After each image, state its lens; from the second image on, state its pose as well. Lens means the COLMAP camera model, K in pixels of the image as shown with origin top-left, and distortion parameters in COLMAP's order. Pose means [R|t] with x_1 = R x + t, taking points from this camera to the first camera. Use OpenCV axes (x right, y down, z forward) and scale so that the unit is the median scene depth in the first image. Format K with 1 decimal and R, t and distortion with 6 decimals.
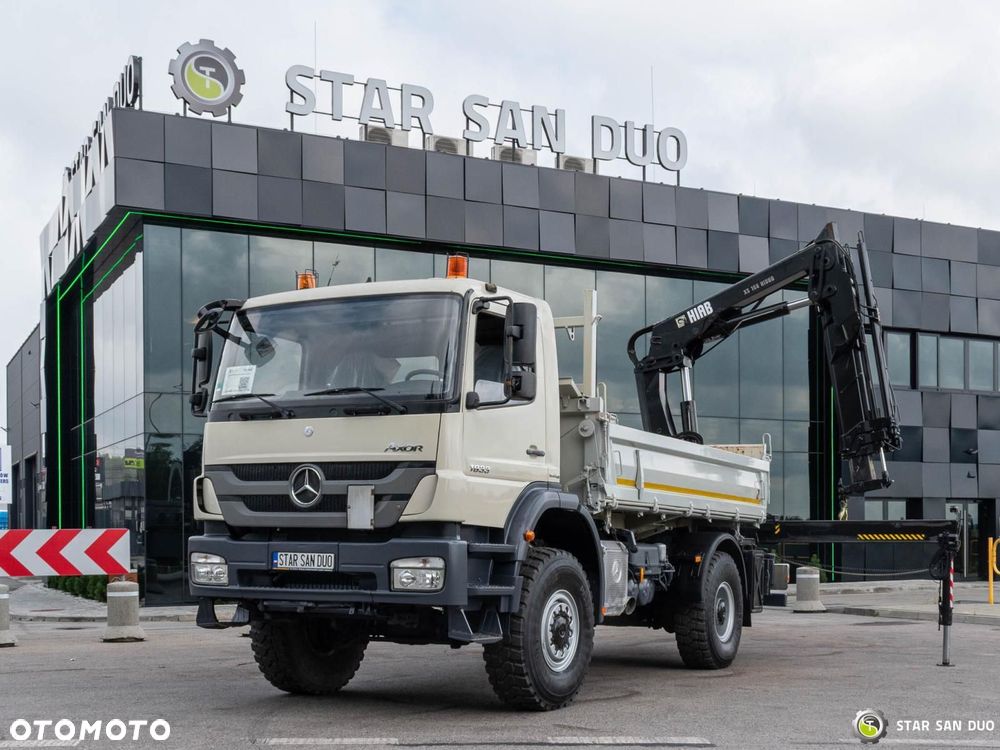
lens RADIAL K [[1400.1, 0, 577.8], [0, 1400.1, 540.7], [0, 0, 1]] dist [0.010483, -0.119397]
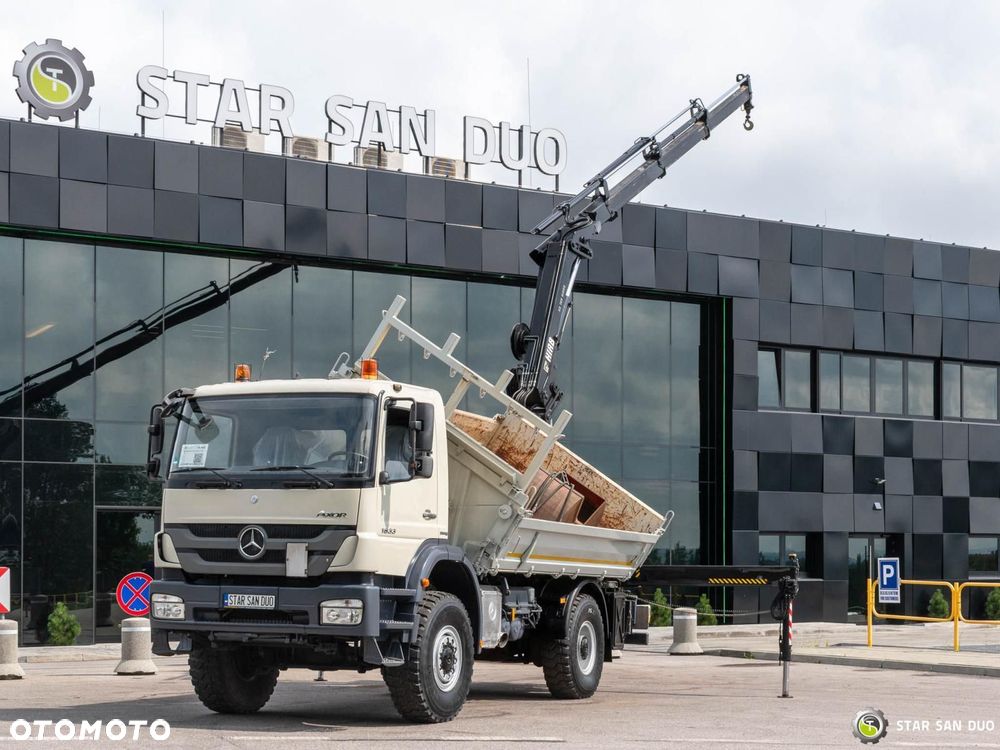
lens RADIAL K [[1933.9, 0, 552.2], [0, 1933.9, 460.6], [0, 0, 1]] dist [-0.030080, 0.084541]
pose [[0.997855, 0.010519, 0.064605, -0.028293], [-0.006856, 0.998370, -0.056655, -0.012655], [-0.065095, 0.056090, 0.996301, -0.632721]]
